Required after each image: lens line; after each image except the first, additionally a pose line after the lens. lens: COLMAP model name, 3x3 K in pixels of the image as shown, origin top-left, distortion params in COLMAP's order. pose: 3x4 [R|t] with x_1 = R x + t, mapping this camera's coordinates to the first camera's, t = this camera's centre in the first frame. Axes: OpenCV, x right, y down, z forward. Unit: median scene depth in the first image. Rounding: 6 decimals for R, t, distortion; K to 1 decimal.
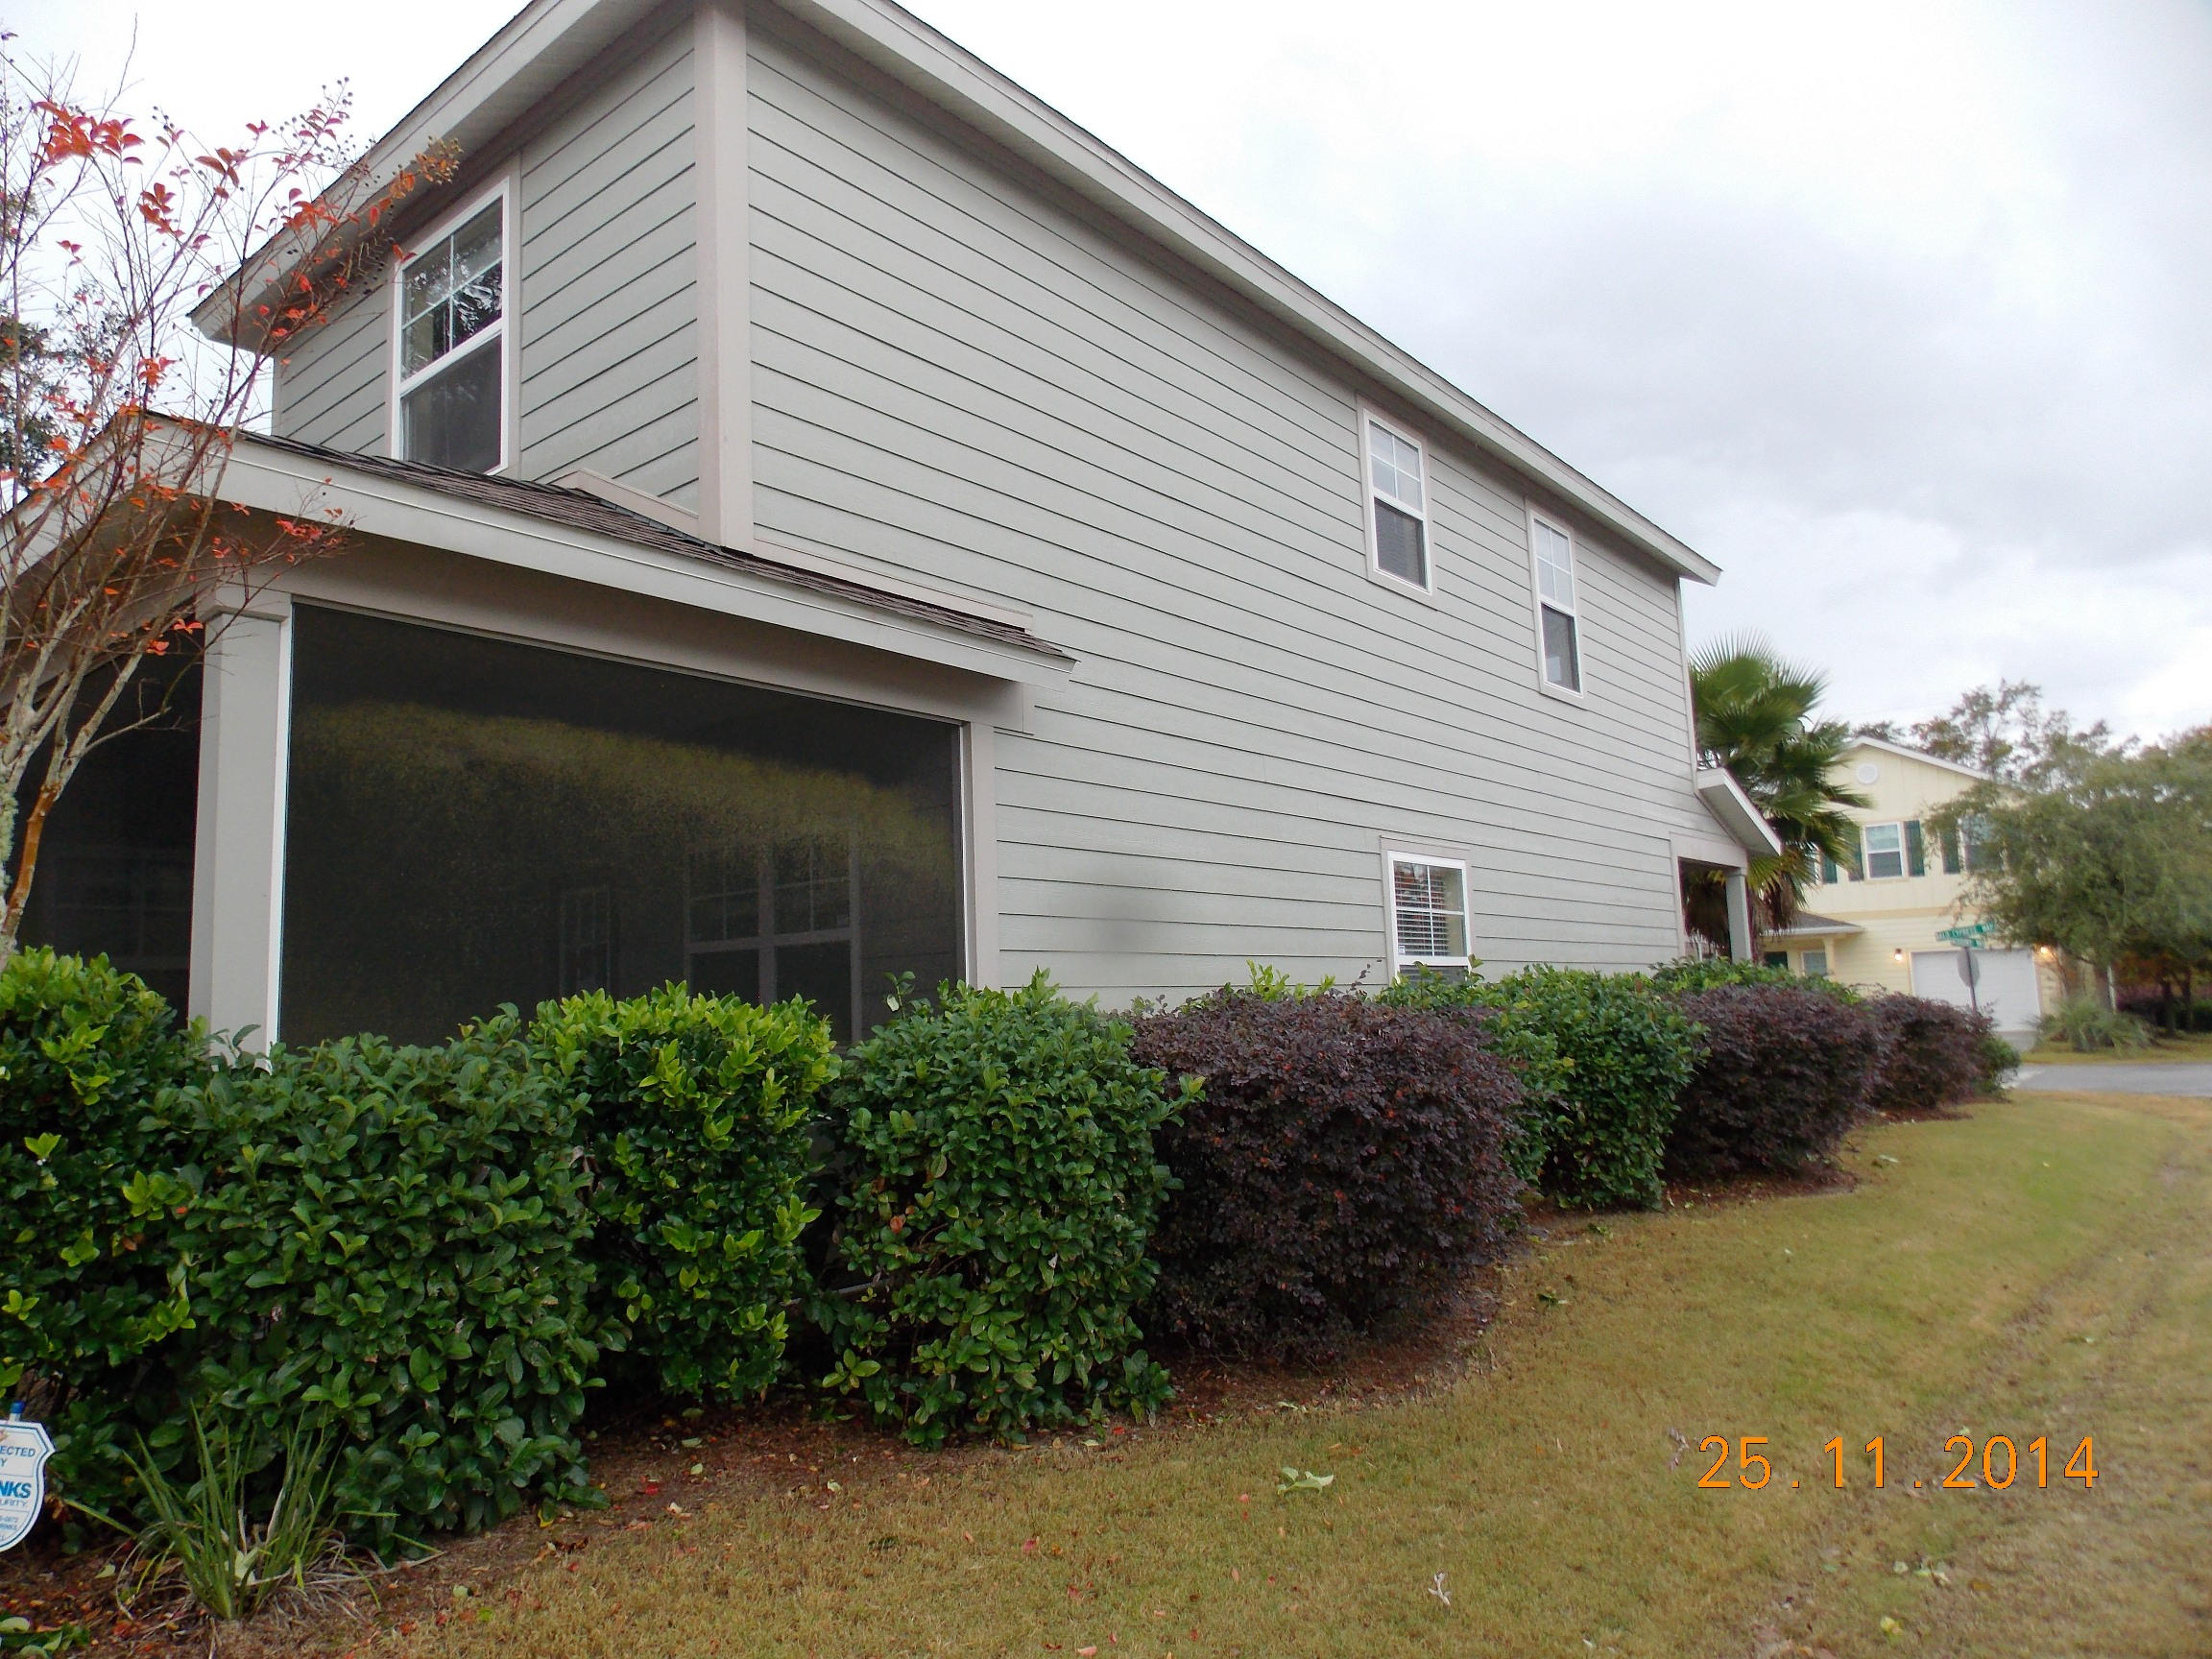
lens RADIAL K [[1439.4, 0, 1106.0], [0, 1439.4, 829.5], [0, 0, 1]] dist [0.001982, 0.002255]
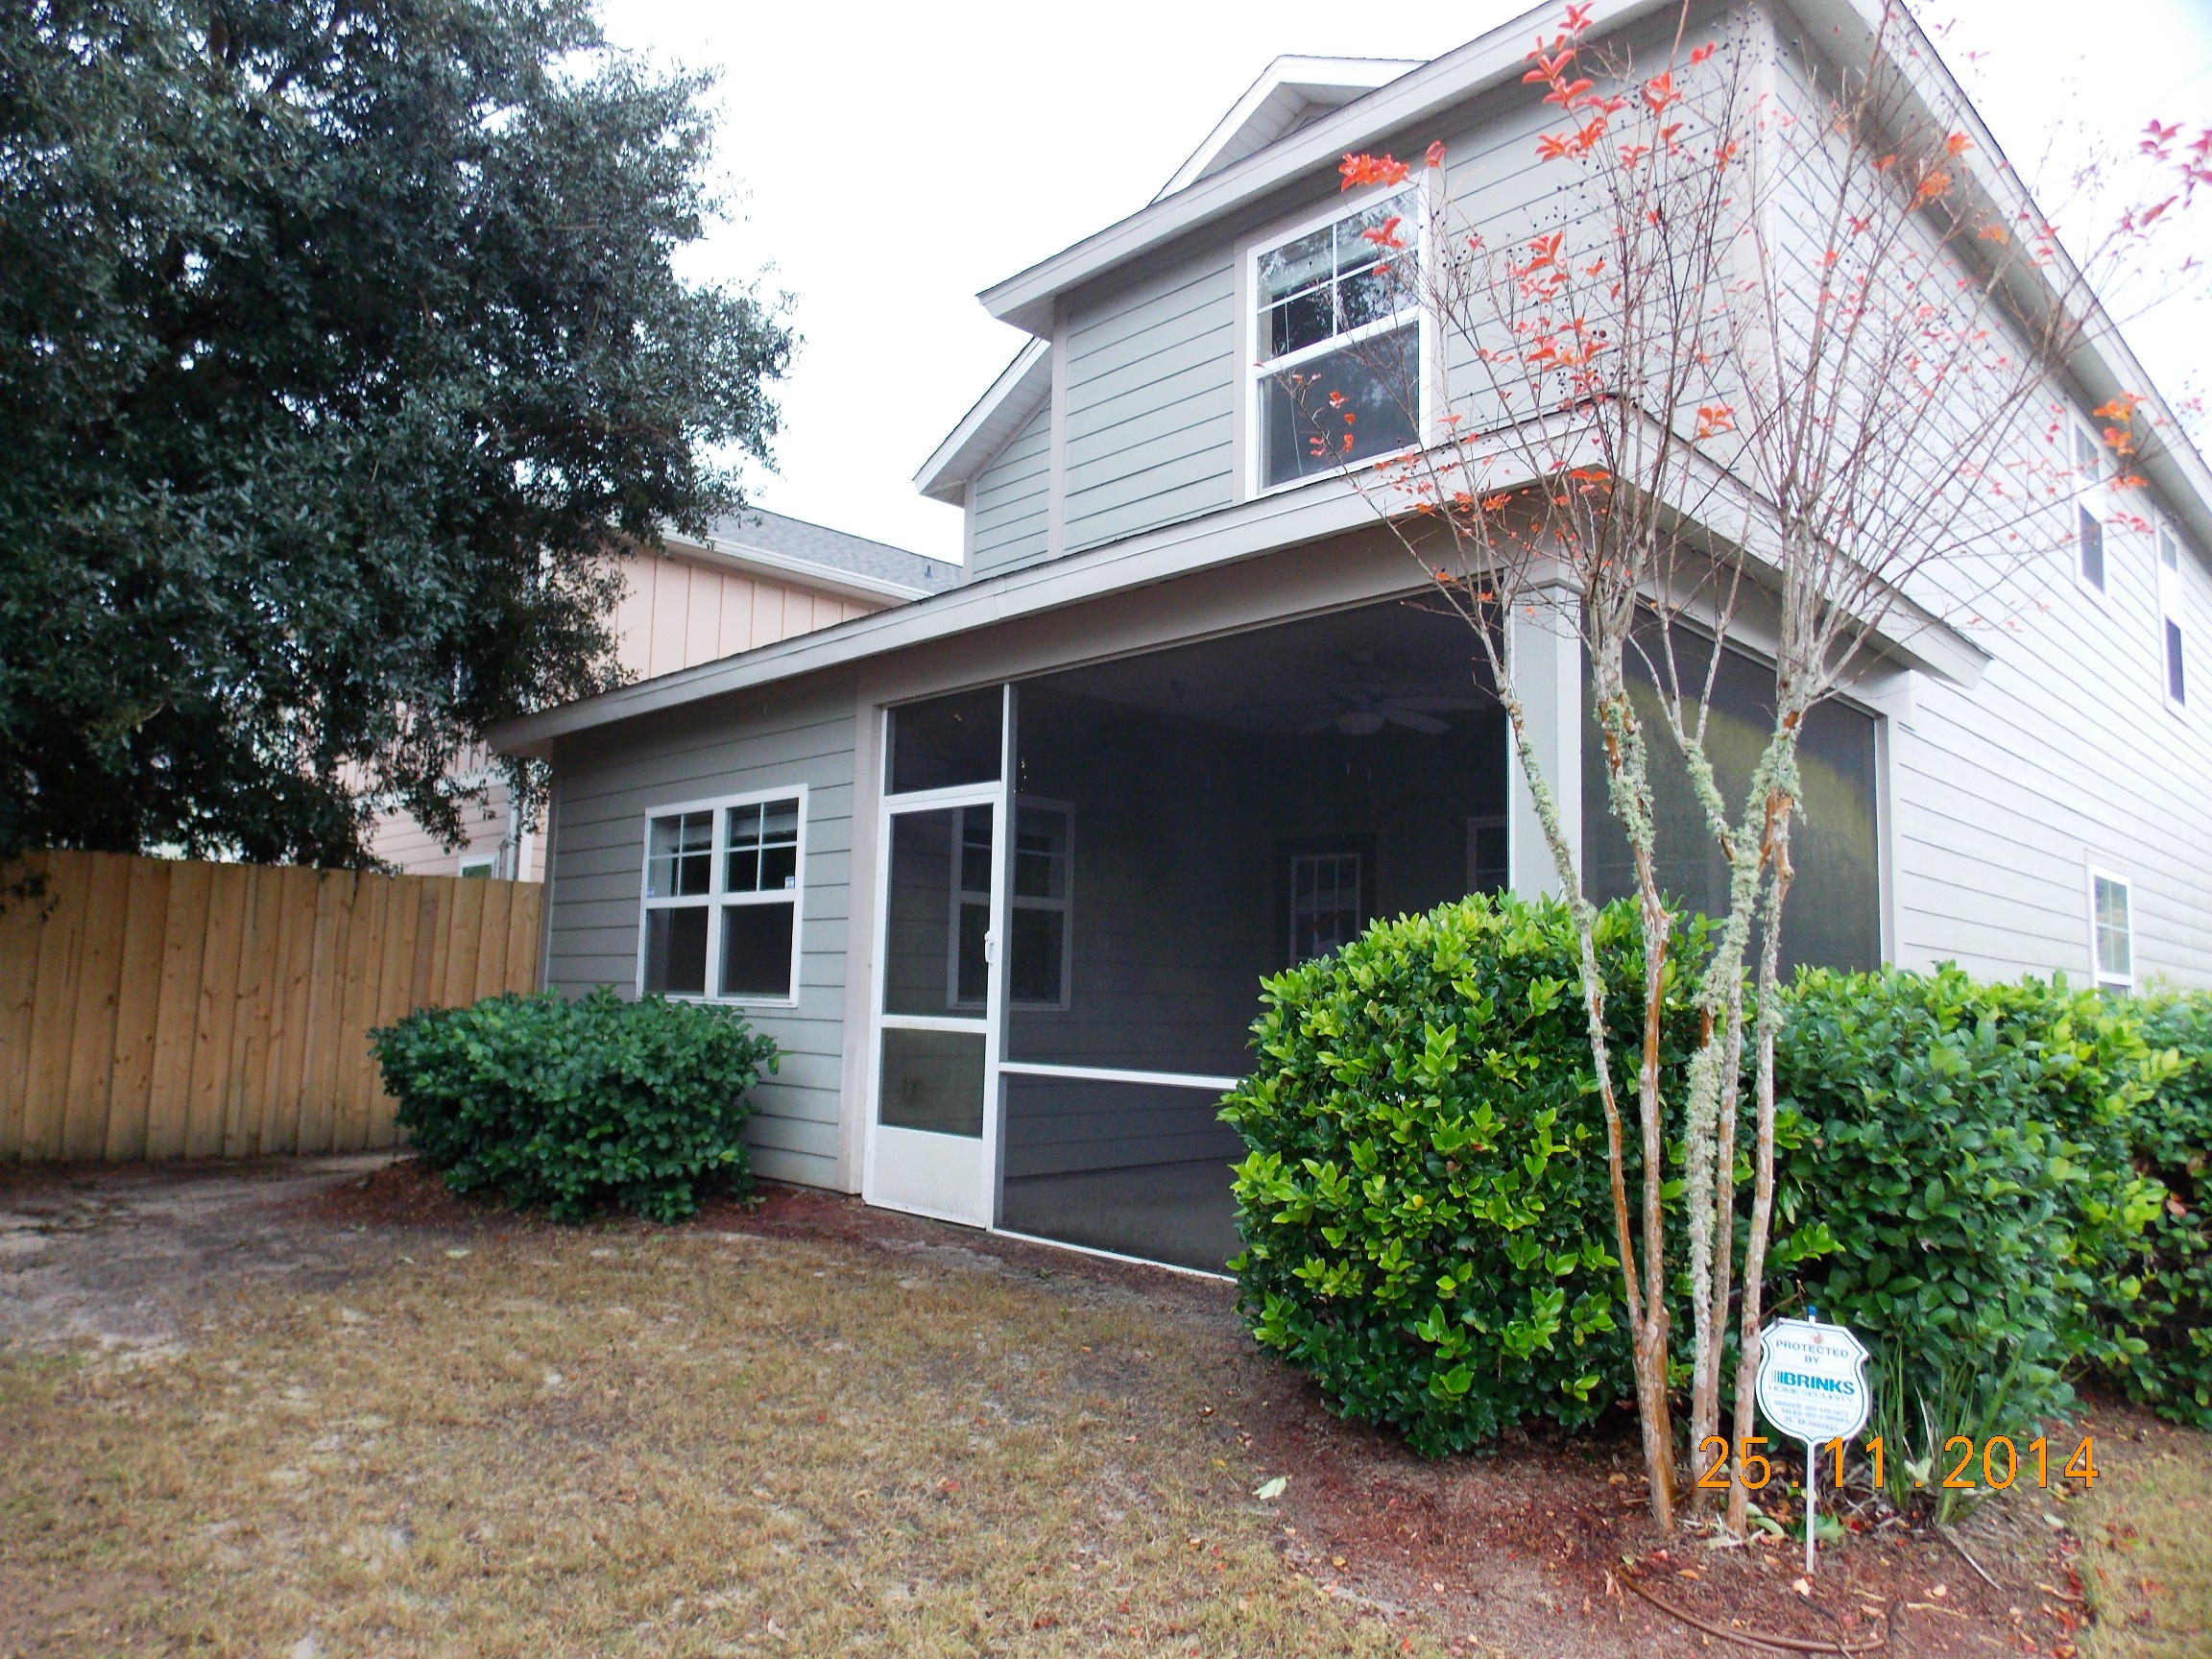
lens RADIAL K [[1439.4, 0, 1106.0], [0, 1439.4, 829.5], [0, 0, 1]] dist [0.001982, 0.002255]
pose [[0.994155, 0.051414, -0.094930, -0.476722], [-0.051233, 0.998677, 0.004349, 0.026628], [0.095028, 0.000540, 0.995474, -0.045085]]
